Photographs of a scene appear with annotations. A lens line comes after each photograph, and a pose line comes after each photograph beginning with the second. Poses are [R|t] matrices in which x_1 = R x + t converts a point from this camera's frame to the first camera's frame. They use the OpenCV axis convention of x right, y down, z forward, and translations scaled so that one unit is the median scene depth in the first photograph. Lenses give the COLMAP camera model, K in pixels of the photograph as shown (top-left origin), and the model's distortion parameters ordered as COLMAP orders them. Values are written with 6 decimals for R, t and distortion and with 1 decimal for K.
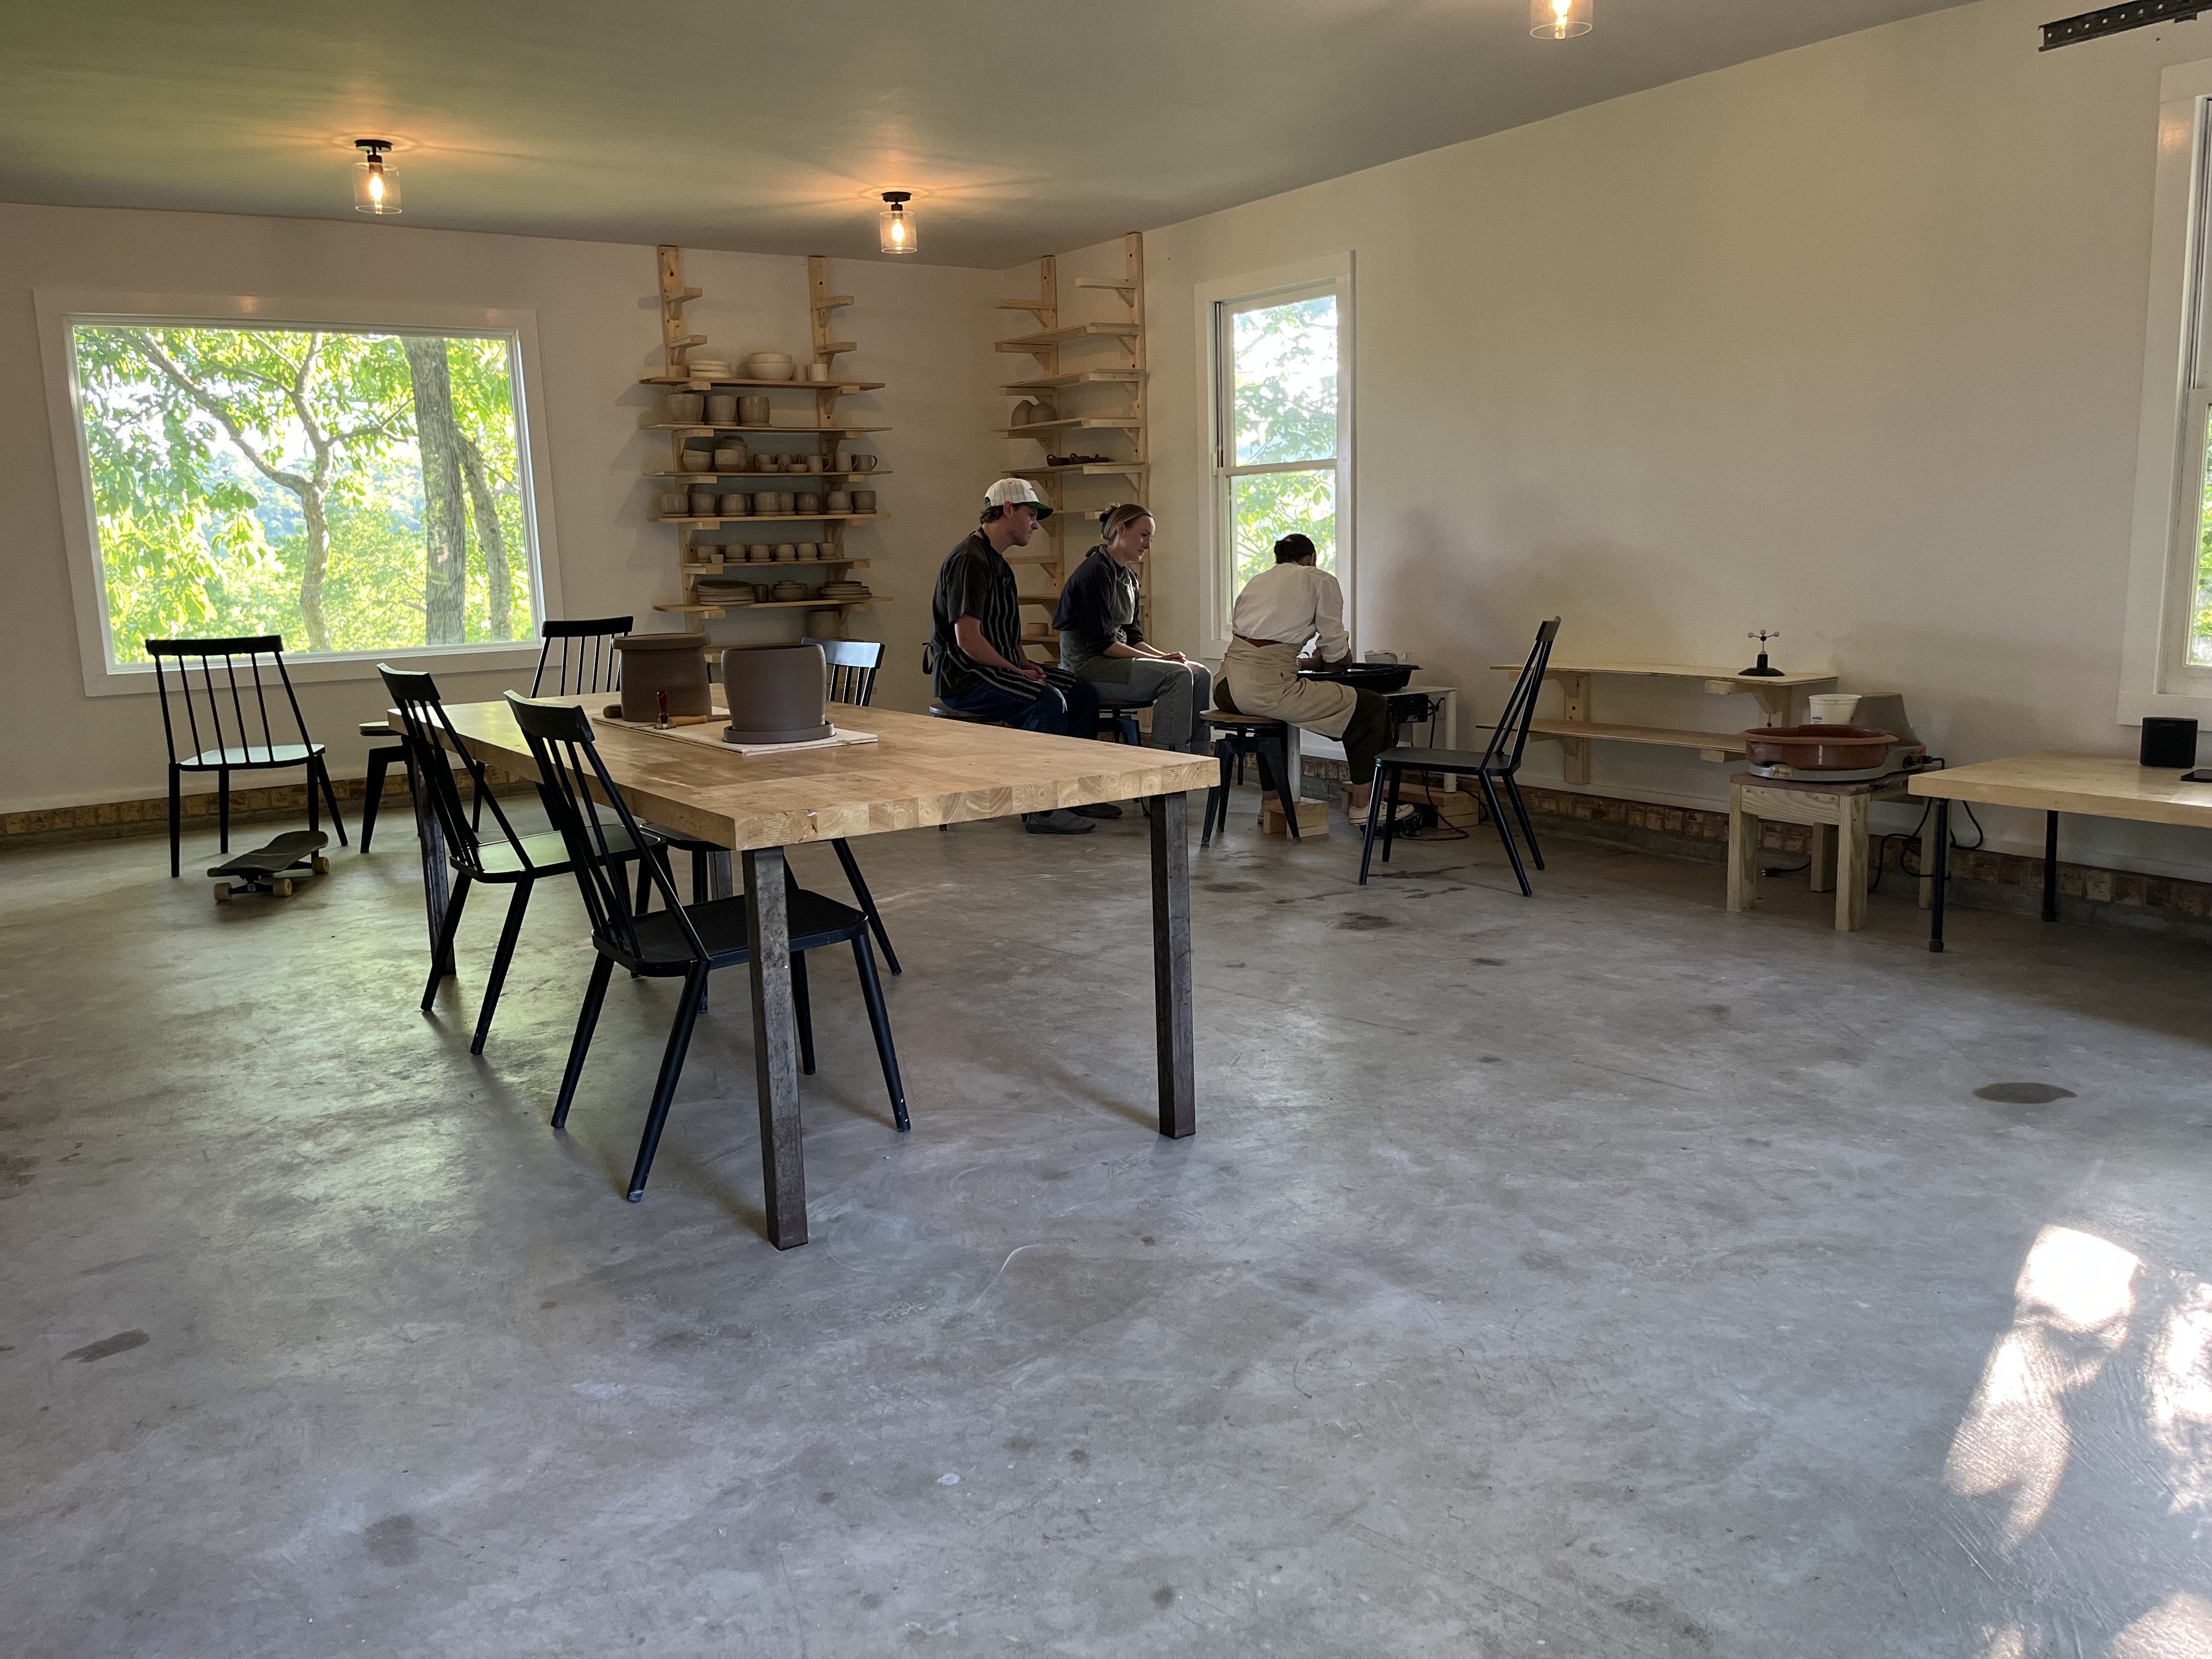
lens RADIAL K [[1685.8, 0, 1115.0], [0, 1685.8, 823.0], [0, 0, 1]] dist [0.046060, -0.040959]
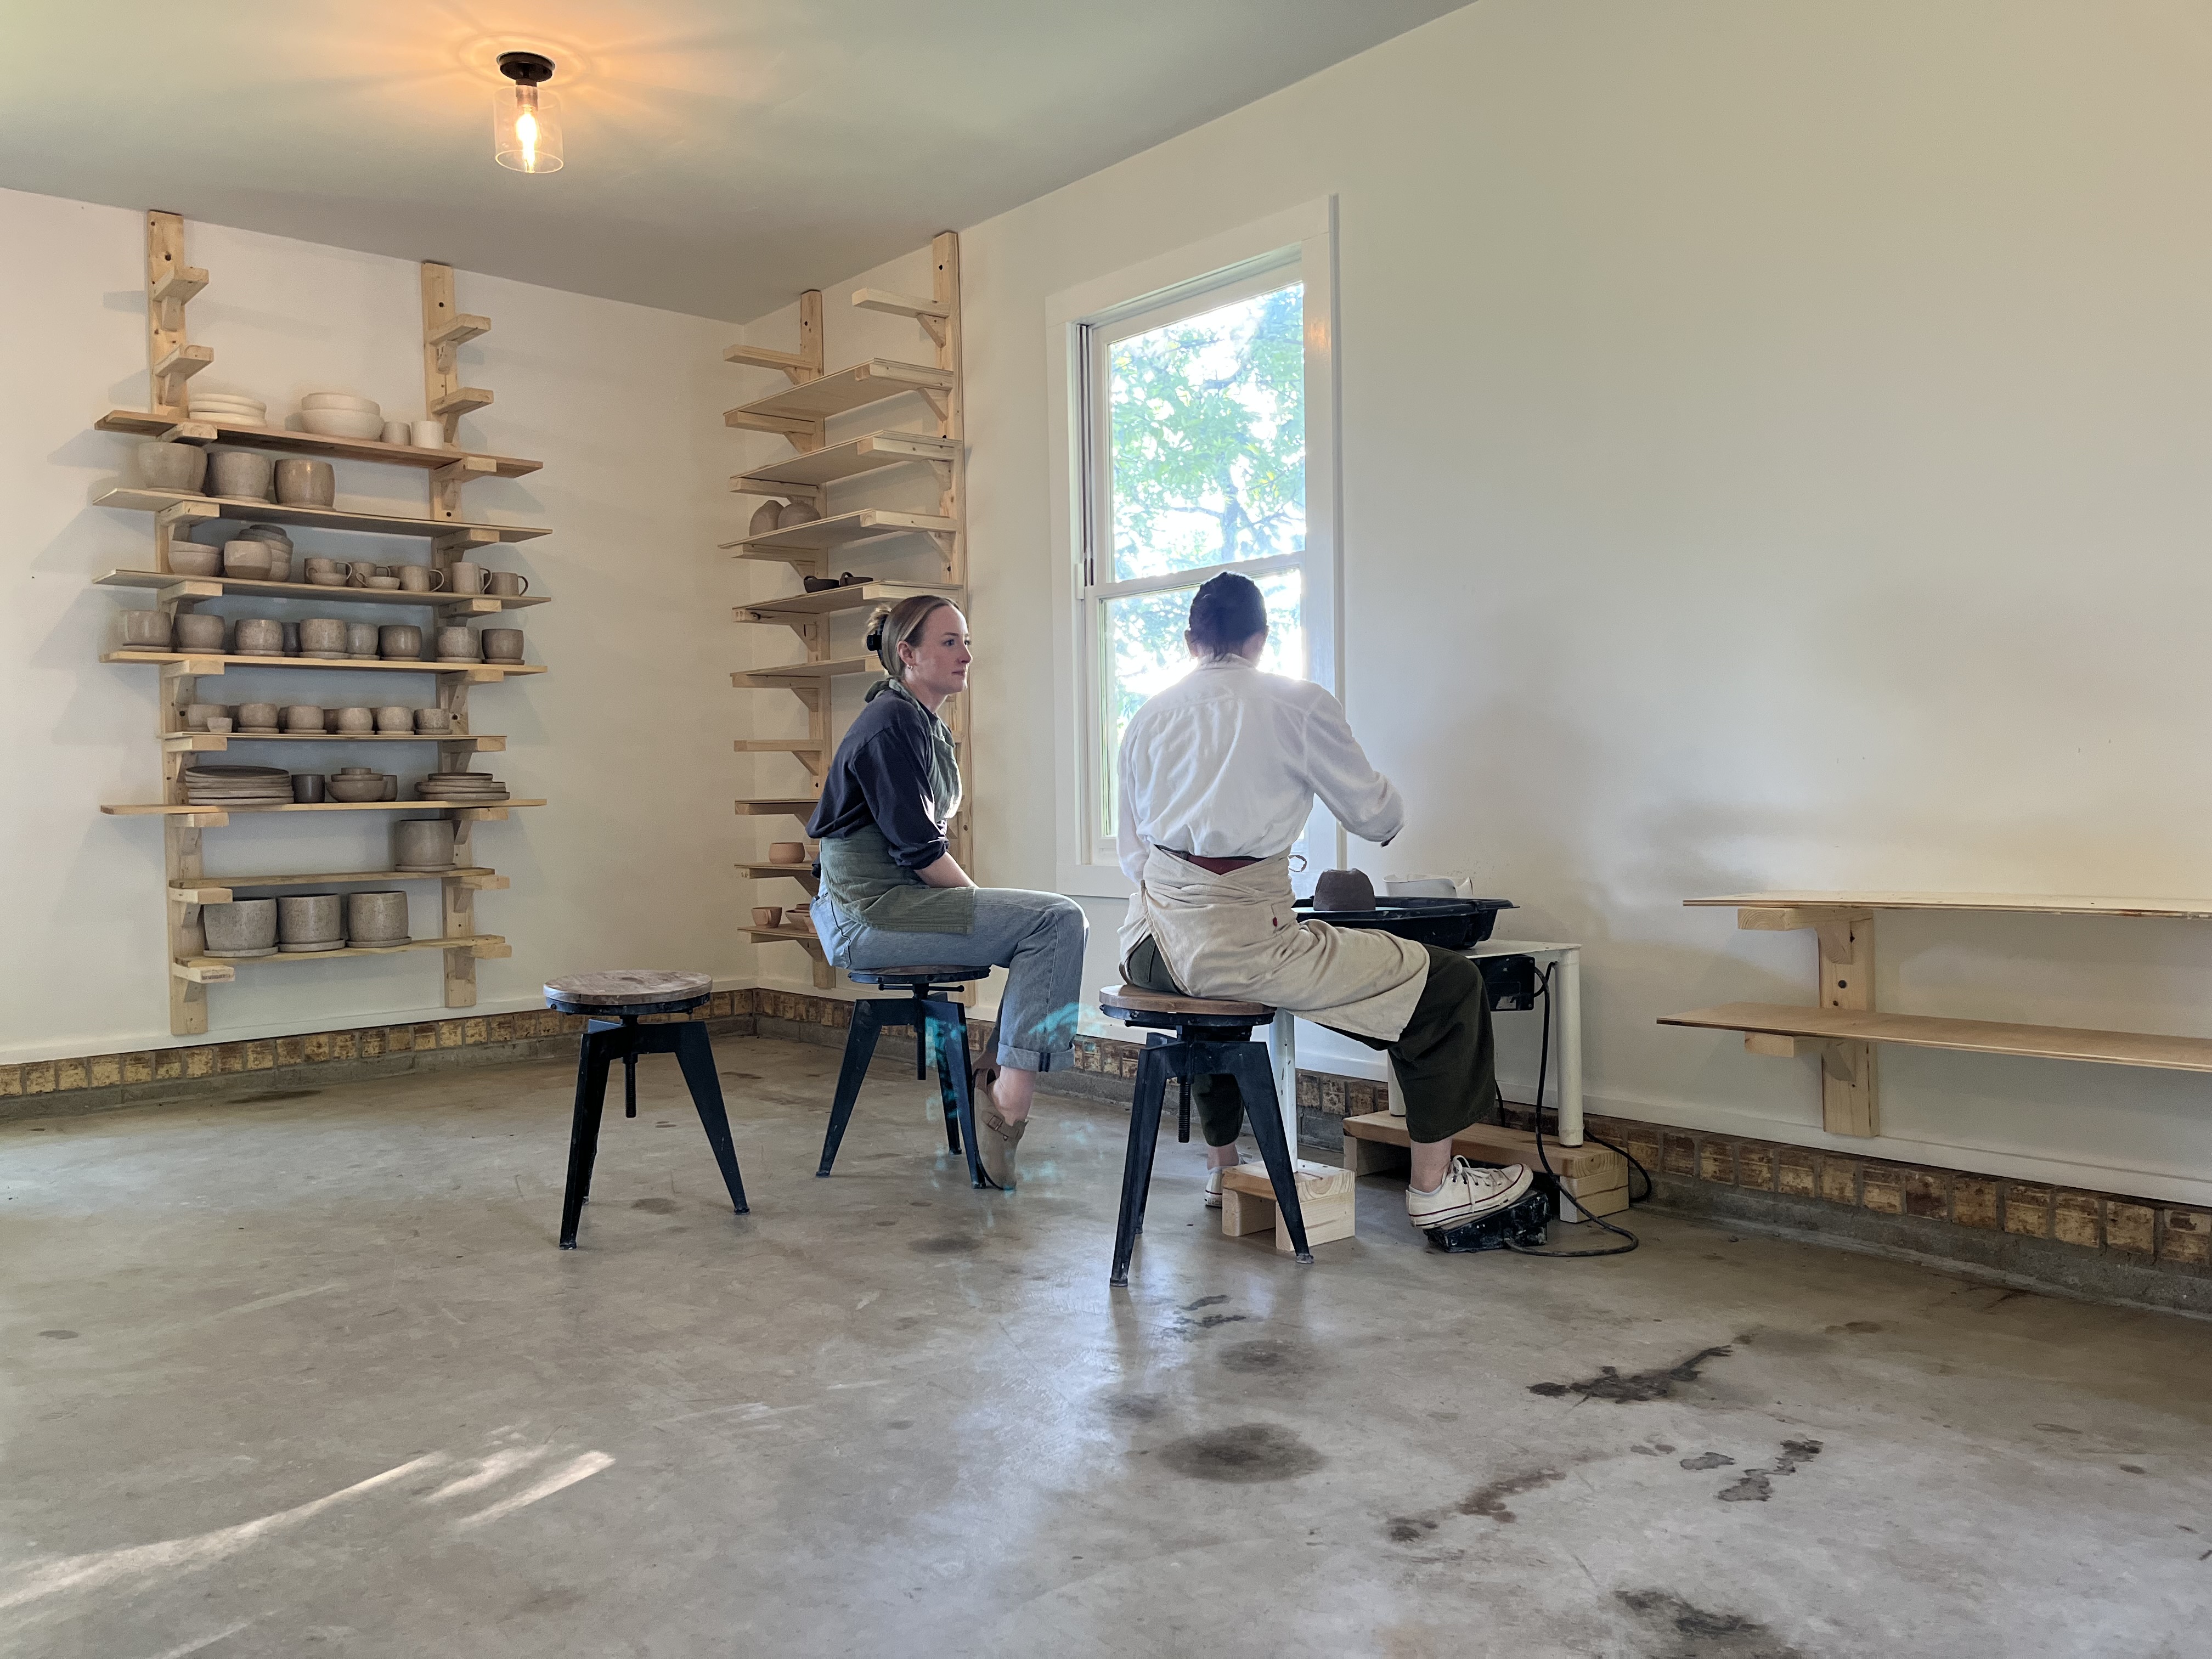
lens RADIAL K [[1685.8, 0, 1105.3], [0, 1685.8, 853.3], [0, 0, 1]] dist [0.046060, -0.040959]
pose [[0.992337, 0.006567, 0.123389, -0.006770], [0.010450, 0.990549, -0.136763, -0.031404], [-0.123121, 0.137005, 0.982889, 0.416697]]
